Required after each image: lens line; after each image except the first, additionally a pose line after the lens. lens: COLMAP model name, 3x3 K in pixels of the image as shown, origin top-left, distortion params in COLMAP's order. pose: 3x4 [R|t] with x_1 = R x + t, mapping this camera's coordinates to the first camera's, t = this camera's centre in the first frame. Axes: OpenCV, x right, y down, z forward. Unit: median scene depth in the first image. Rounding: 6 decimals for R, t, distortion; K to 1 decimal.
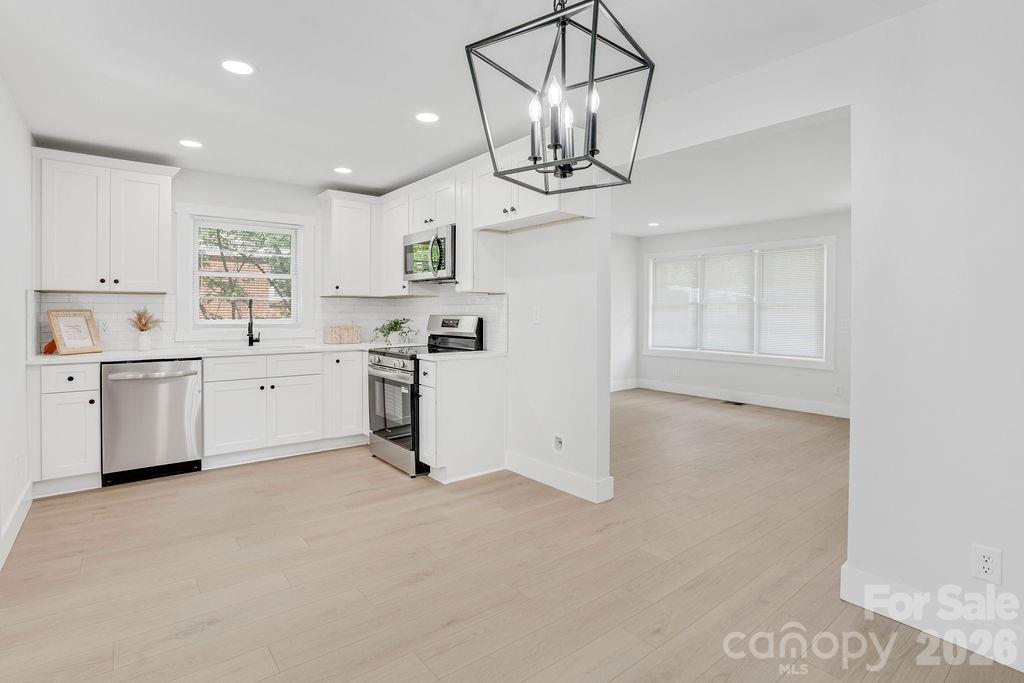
lens RADIAL K [[512.1, 0, 498.0], [0, 512.1, 311.5], [0, 0, 1]] dist [-0.033372, 0.009185]
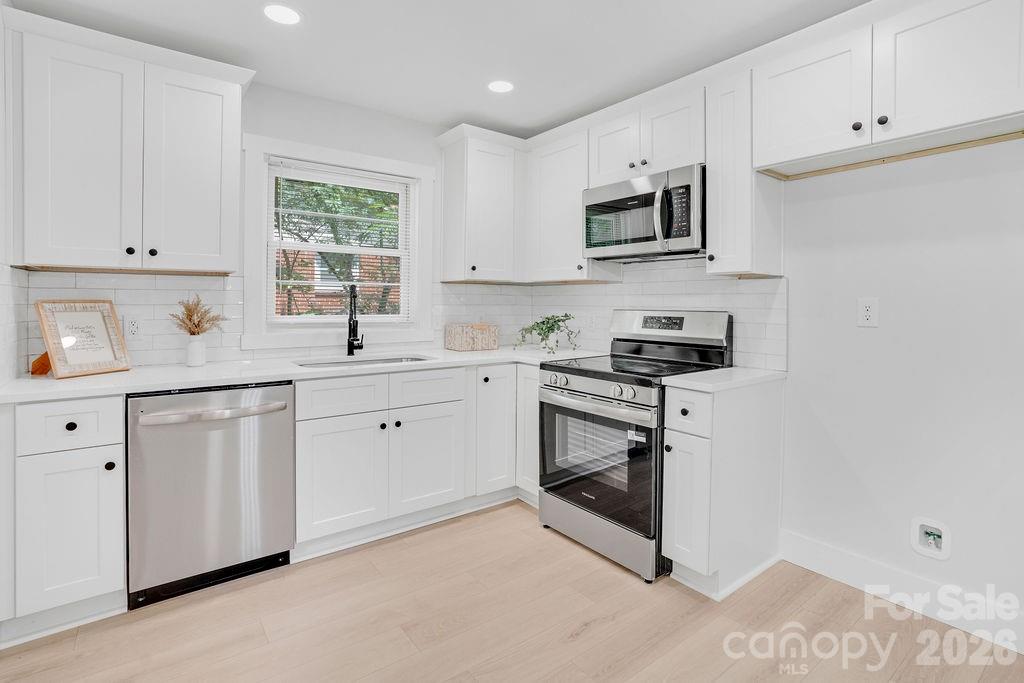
lens RADIAL K [[512.1, 0, 517.7], [0, 512.1, 299.1], [0, 0, 1]] dist [-0.033372, 0.009185]
pose [[0.999960, 0.003772, -0.008077, -0.297559], [-0.003807, 0.999983, -0.004338, -0.003999], [0.008060, 0.004369, 0.999958, 0.376930]]
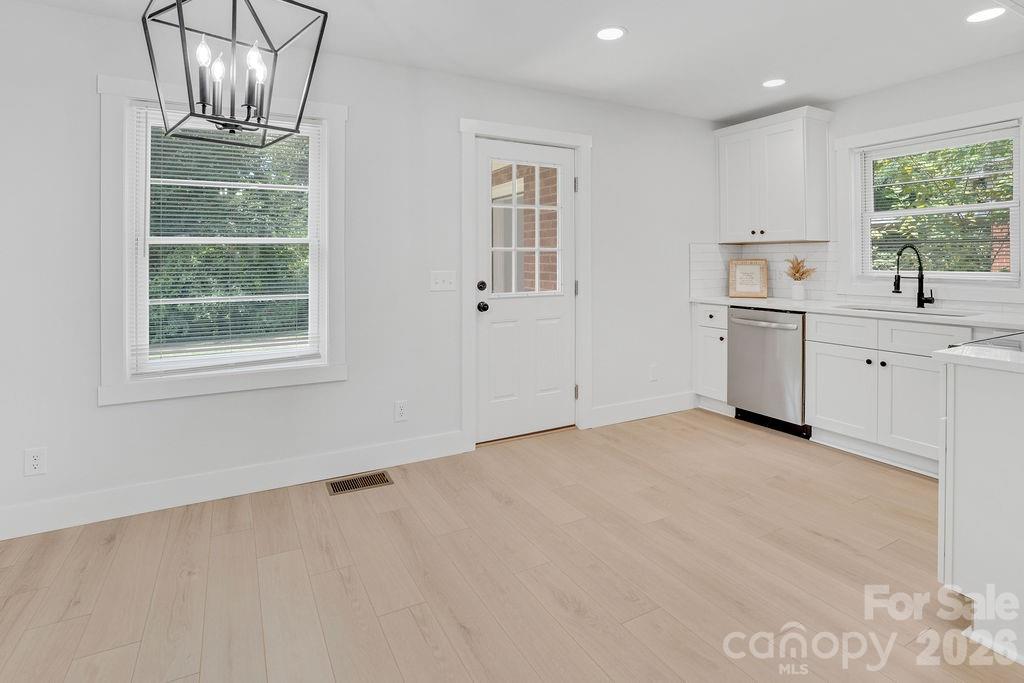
lens RADIAL K [[512.1, 0, 525.9], [0, 512.1, 260.1], [0, 0, 1]] dist [-0.033372, 0.009185]
pose [[-0.131542, -0.000649, -0.991310, 0.353028], [0.000329, 1.000000, -0.000698, -0.000368], [0.991311, -0.000418, -0.131542, 0.599035]]
